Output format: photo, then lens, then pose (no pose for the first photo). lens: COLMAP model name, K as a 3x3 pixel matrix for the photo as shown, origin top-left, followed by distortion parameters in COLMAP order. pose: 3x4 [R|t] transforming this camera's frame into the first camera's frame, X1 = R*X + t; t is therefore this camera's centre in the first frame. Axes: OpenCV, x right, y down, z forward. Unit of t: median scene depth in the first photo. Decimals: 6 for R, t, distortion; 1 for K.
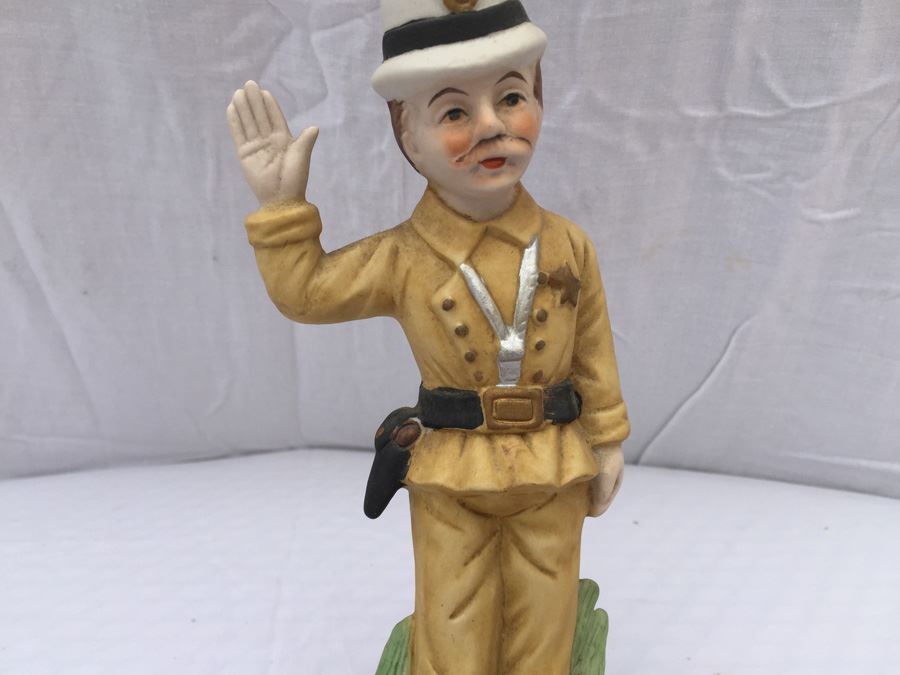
lens RADIAL K [[849.9, 0, 453.0], [0, 849.9, 345.4], [0, 0, 1]] dist [0.063636, -0.046200]
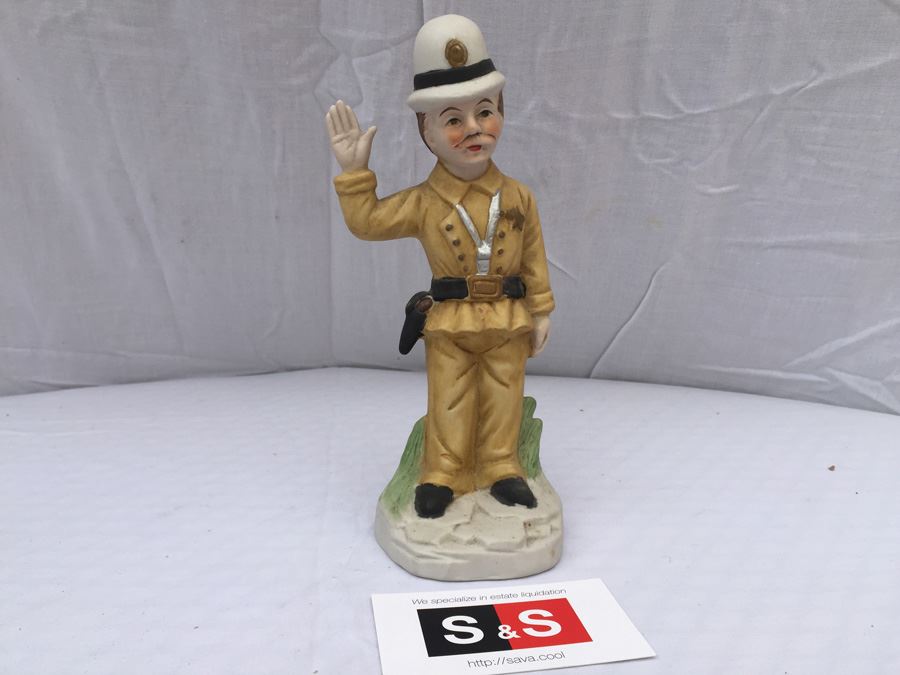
lens RADIAL K [[858.8, 0, 448.1], [0, 858.8, 337.2], [0, 0, 1]] dist [0.092027, 0.002529]
pose [[0.999948, 0.008024, 0.006322, -0.010342], [-0.008022, 0.999968, -0.000222, 0.109854], [-0.006324, 0.000171, 0.999980, -0.485326]]
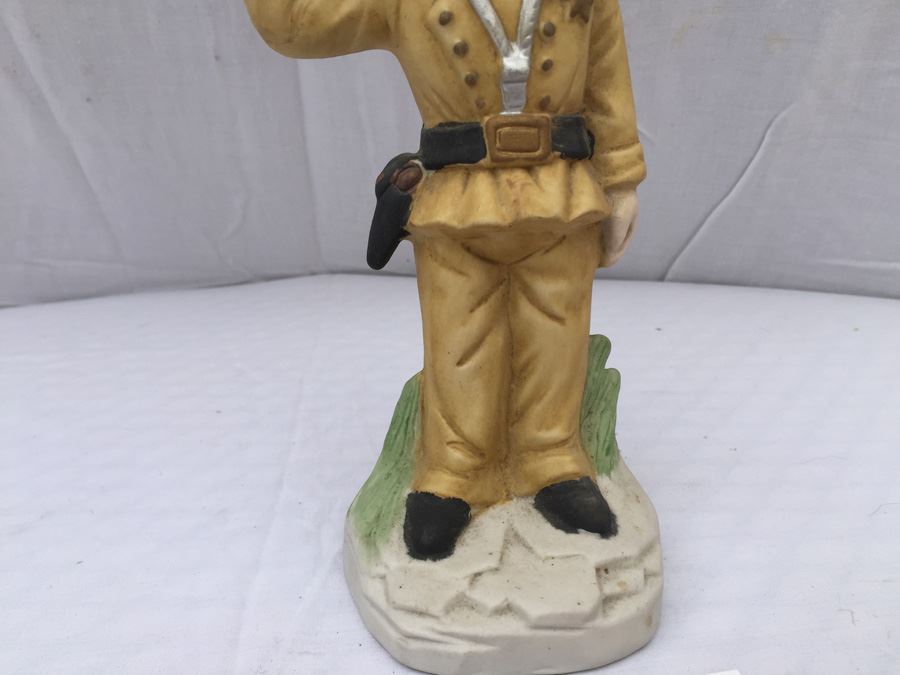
lens RADIAL K [[836.4, 0, 445.8], [0, 836.4, 361.1], [0, 0, 1]] dist [0.122419, -0.193171]
pose [[0.998650, -0.017476, -0.048919, 0.019727], [0.025208, 0.986433, 0.162217, 0.099914], [0.045421, -0.163231, 0.985542, 0.026474]]
